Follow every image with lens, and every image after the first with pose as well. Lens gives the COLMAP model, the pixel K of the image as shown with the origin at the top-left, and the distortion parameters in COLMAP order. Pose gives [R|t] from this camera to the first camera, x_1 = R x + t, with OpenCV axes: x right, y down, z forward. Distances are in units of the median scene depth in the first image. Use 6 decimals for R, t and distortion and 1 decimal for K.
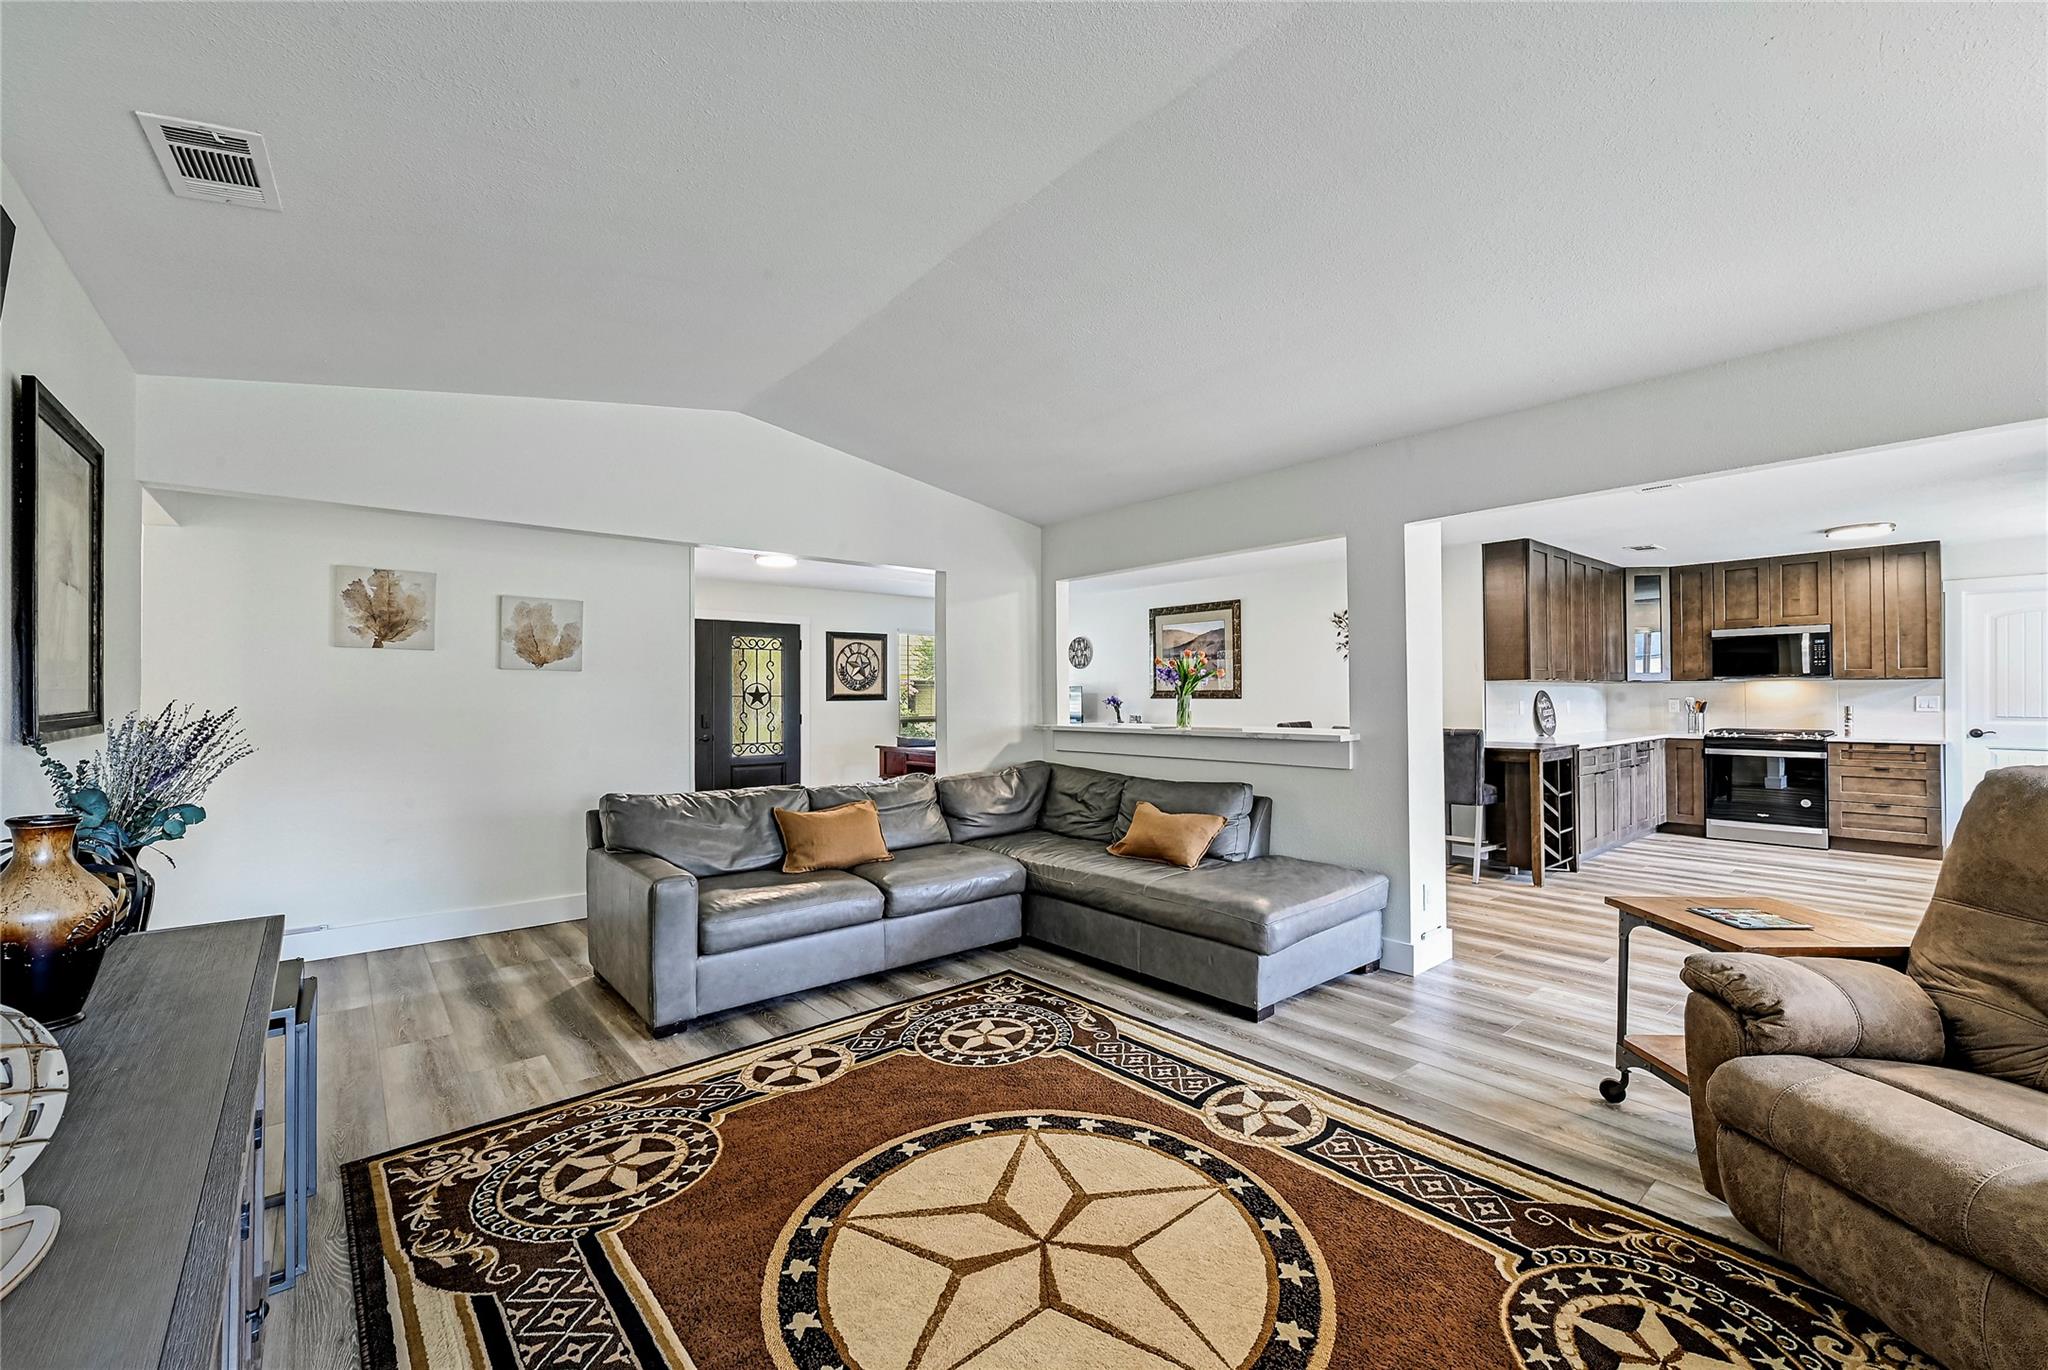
lens RADIAL K [[827.5, 0, 1024.0], [0, 827.5, 685.0], [0, 0, 1]] dist [0.000676, 0.000042]
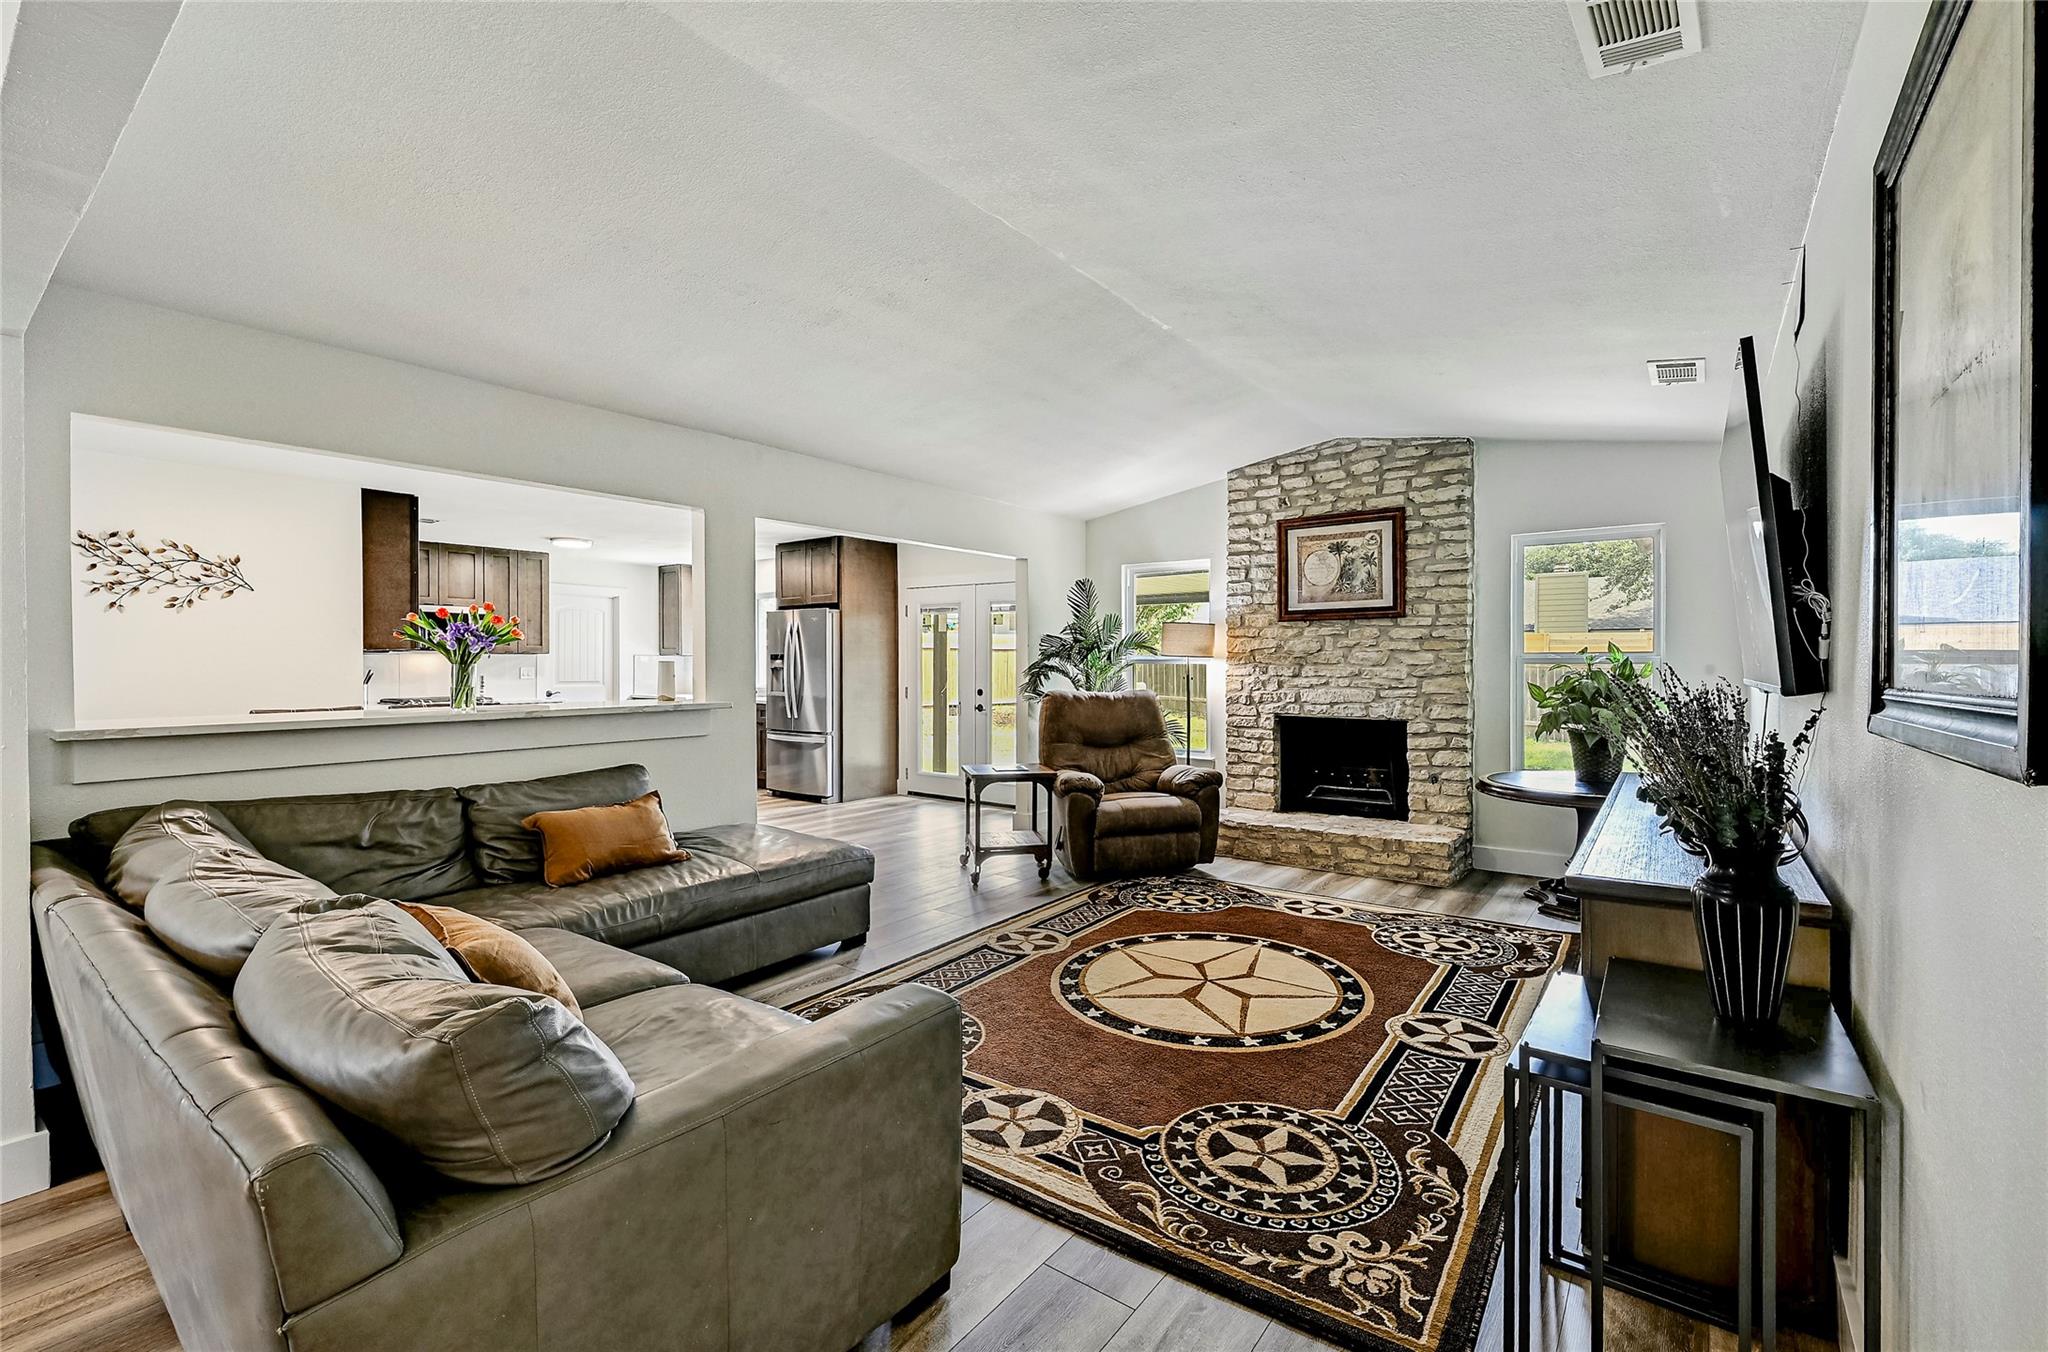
lens RADIAL K [[863.9, 0, 1074.8], [0, 863.9, 664.1], [0, 0, 1]] dist [0.000339, 0.000016]
pose [[-0.252450, 0.004456, 0.967600, -1.210038], [-0.011436, 0.999906, -0.007589, 0.022973], [-0.967542, -0.012981, -0.252376, 1.268316]]
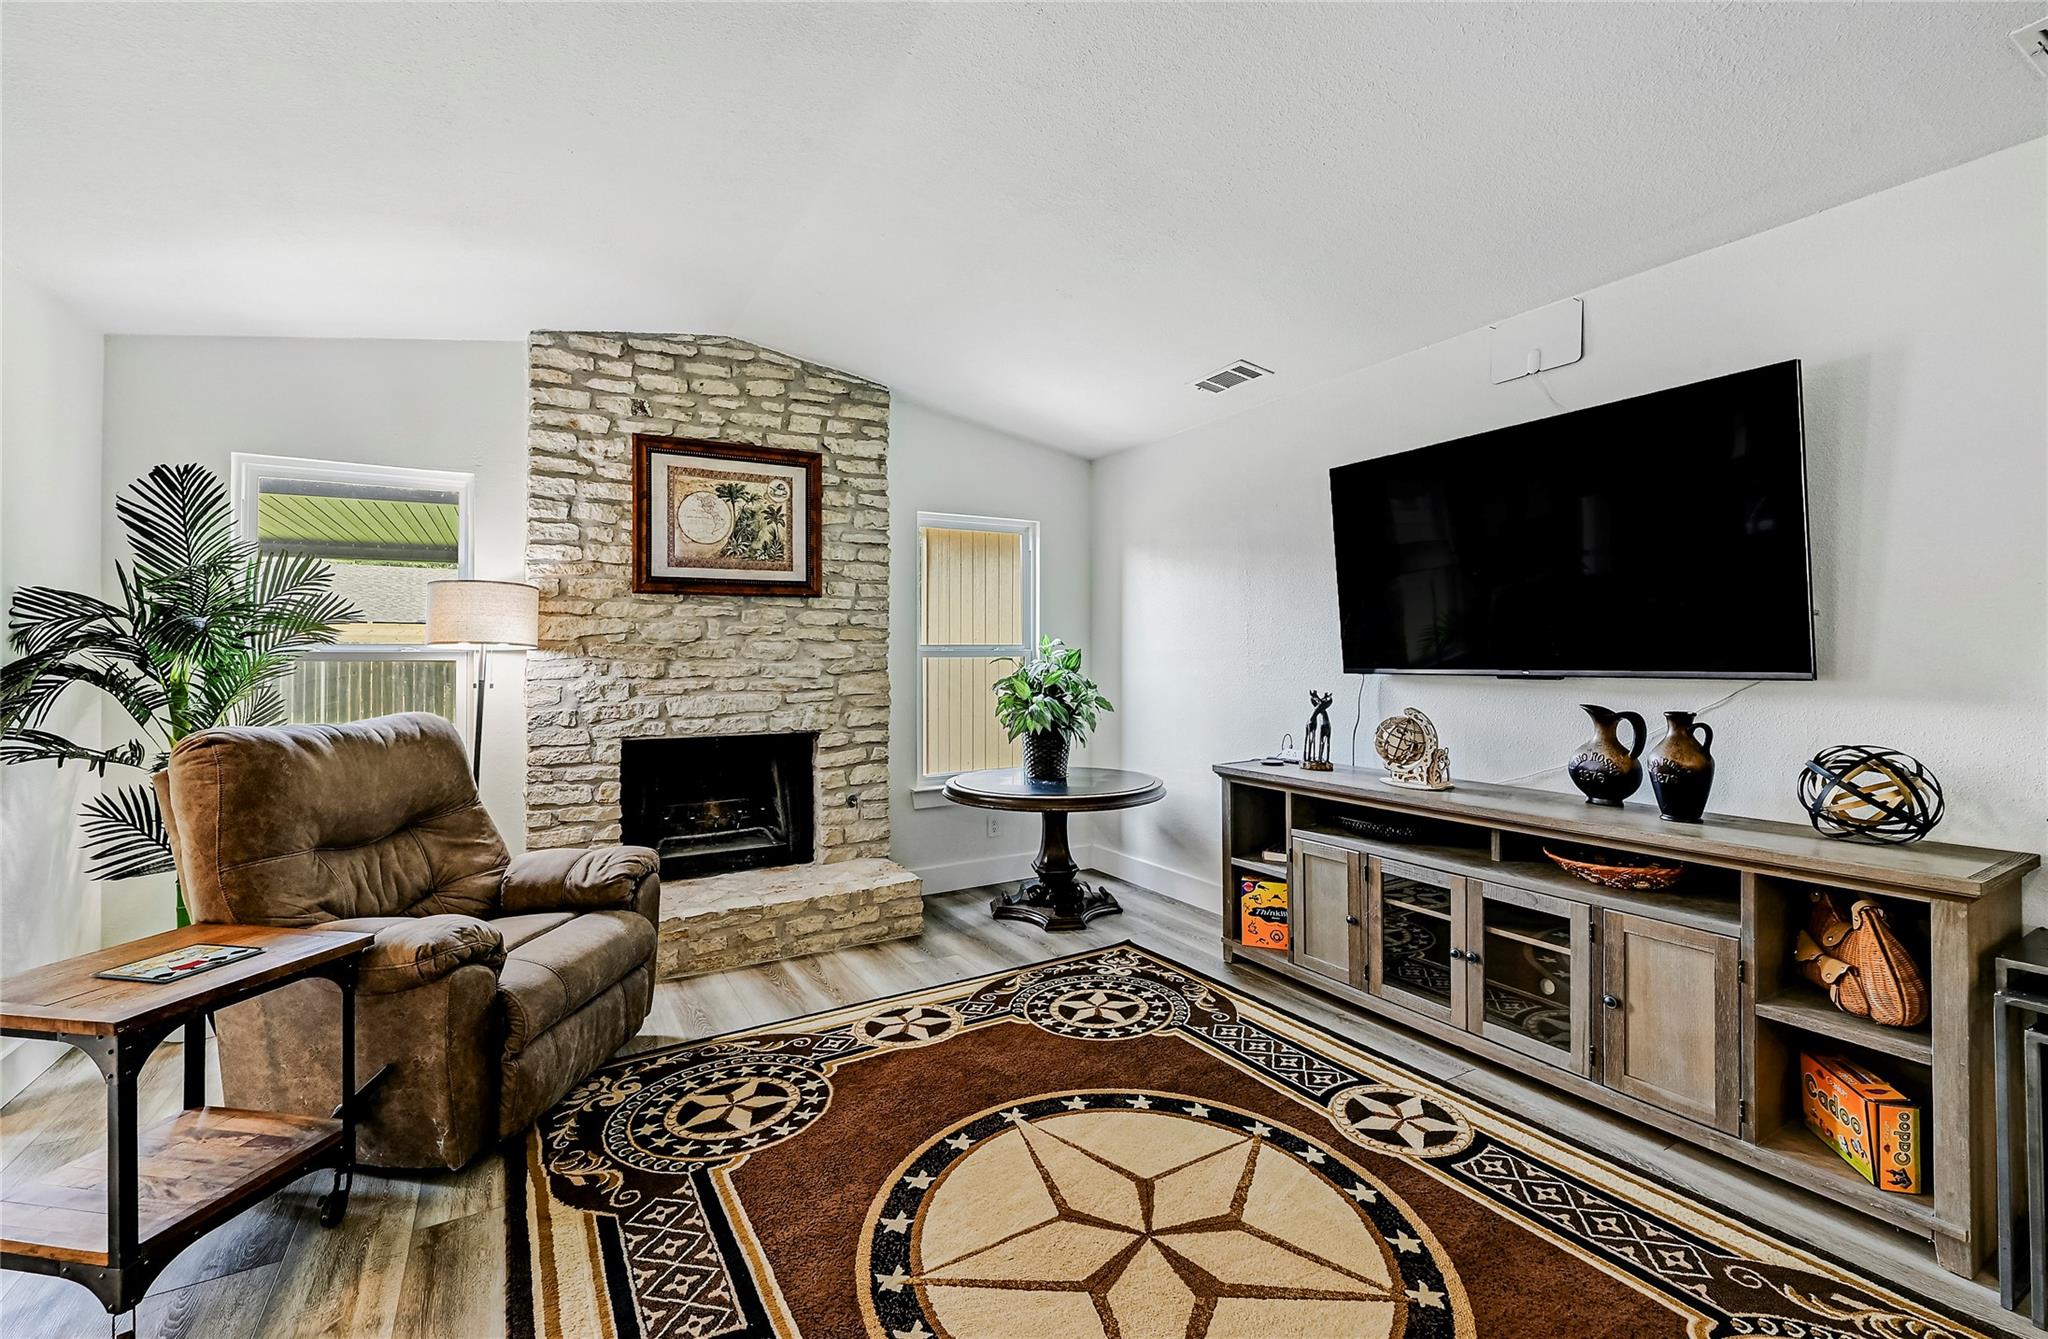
lens RADIAL K [[852.8, 0, 997.7], [0, 852.8, 646.0], [0, 0, 1]] dist [-0.000179, -0.000140]
pose [[-0.983146, 0.012592, 0.182388, 0.004964], [0.007841, 0.999612, -0.026742, 0.020285], [-0.182654, -0.024862, -0.982863, 1.467943]]
